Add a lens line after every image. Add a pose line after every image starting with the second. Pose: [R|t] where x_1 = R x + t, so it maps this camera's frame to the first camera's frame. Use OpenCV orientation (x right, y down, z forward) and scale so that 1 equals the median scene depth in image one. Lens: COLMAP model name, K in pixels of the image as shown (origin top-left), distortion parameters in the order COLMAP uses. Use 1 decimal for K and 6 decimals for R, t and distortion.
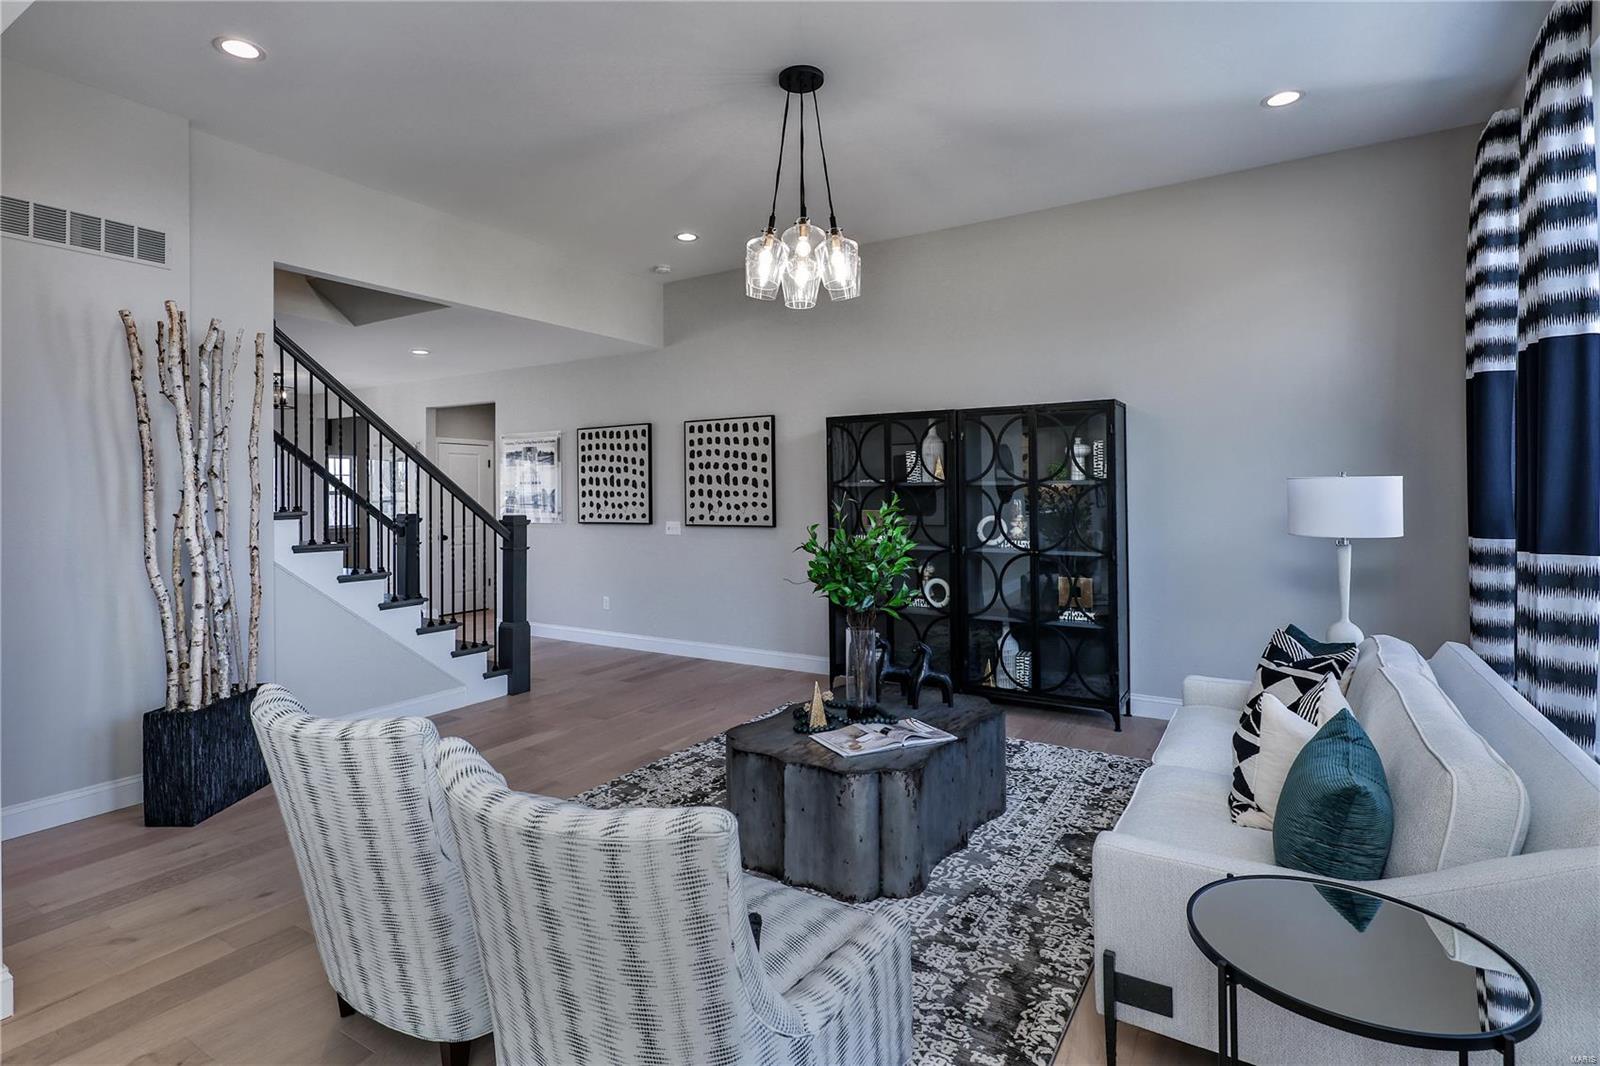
lens RADIAL K [[809.4, 0, 755.4], [0, 809.4, 486.0], [0, 0, 1]] dist [0.001274, 0.000273]
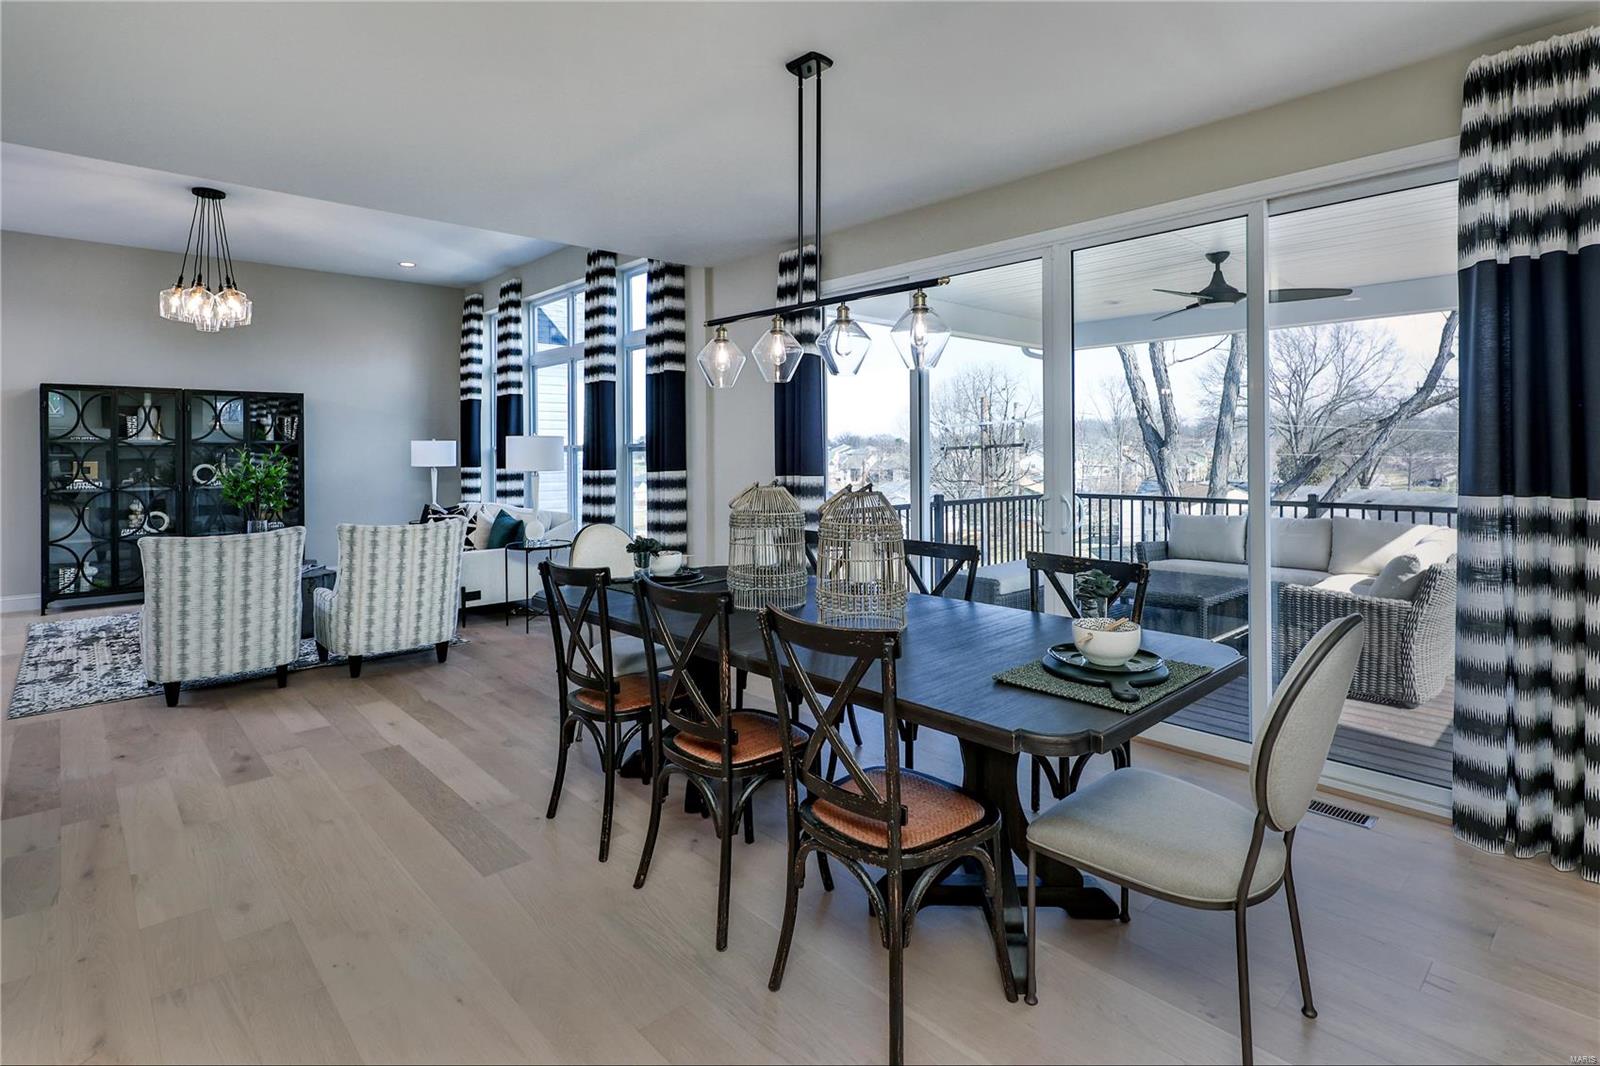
lens RADIAL K [[786.4, 0, 799.1], [0, 786.4, 427.7], [0, 0, 1]] dist [0.003200, 0.000887]
pose [[0.242717, 0.032943, 0.969538, -1.119393], [0.002911, 0.999394, -0.034687, 0.029561], [-0.970093, 0.011242, 0.242474, -0.513852]]
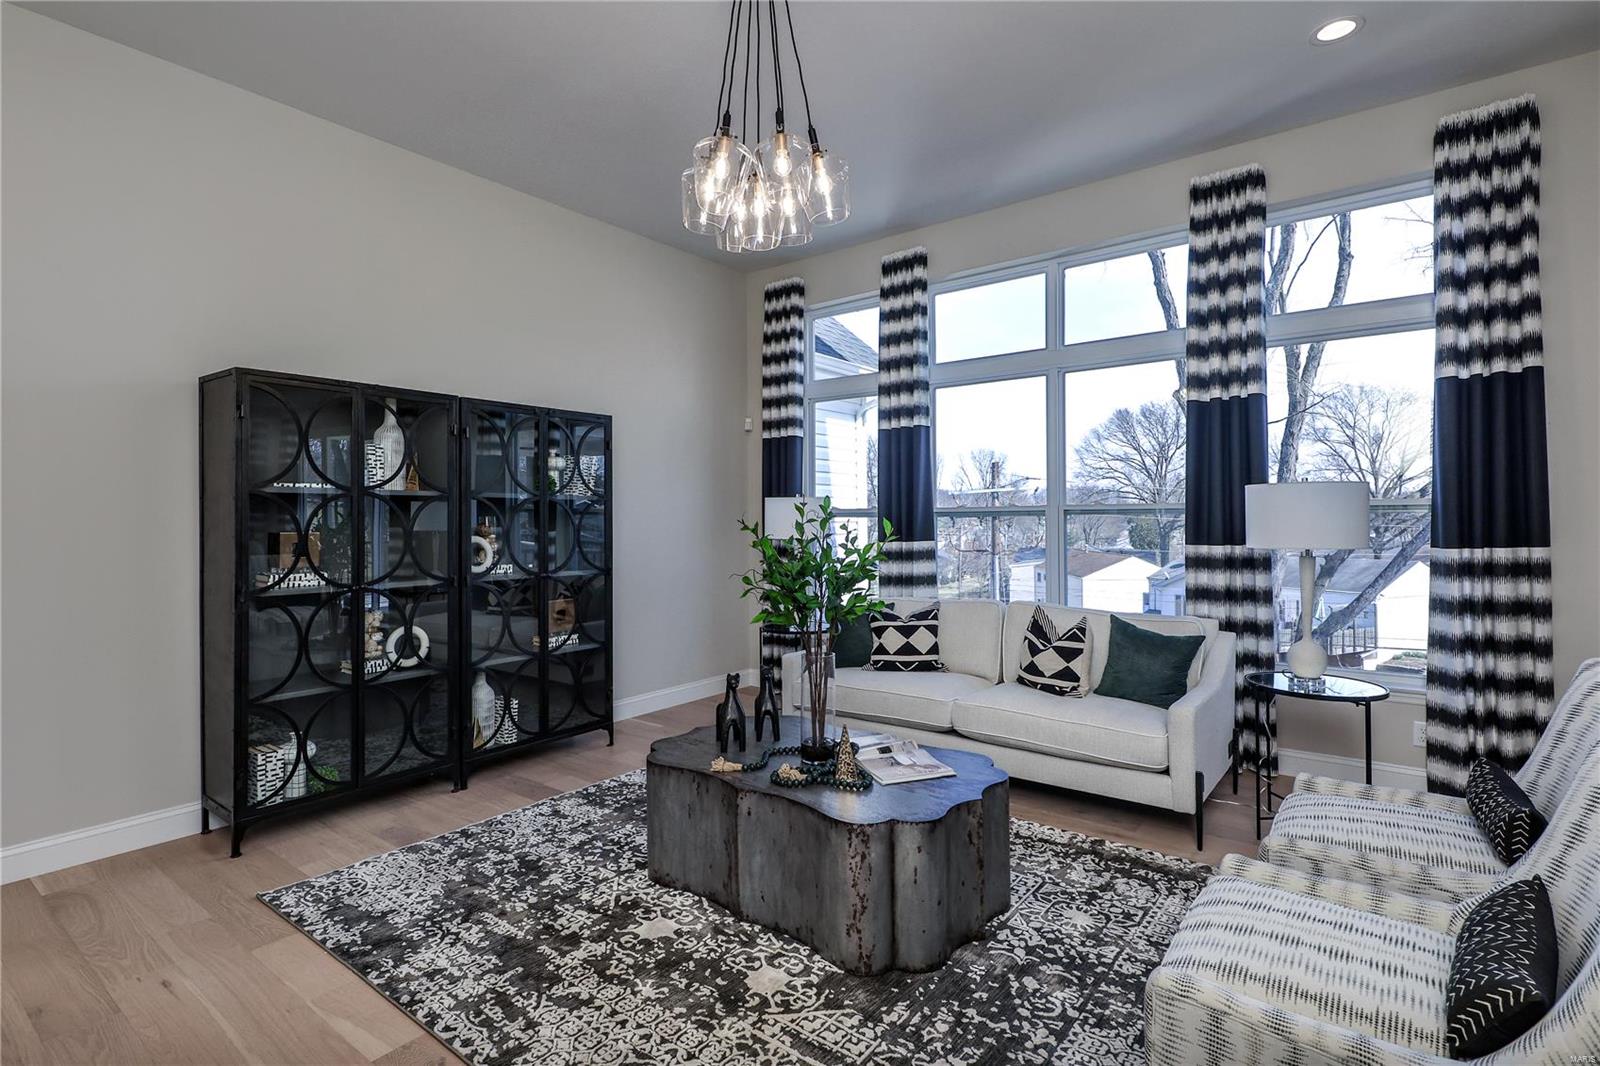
lens RADIAL K [[761.1, 0, 833.4], [0, 761.1, 512.7], [0, 0, 1]] dist [0.003634, 0.000354]
pose [[0.080818, 0.012103, 0.996655, -0.588910], [0.000619, 0.999925, -0.012193, 0.031435], [-0.996729, 0.001602, 0.080804, 0.802965]]
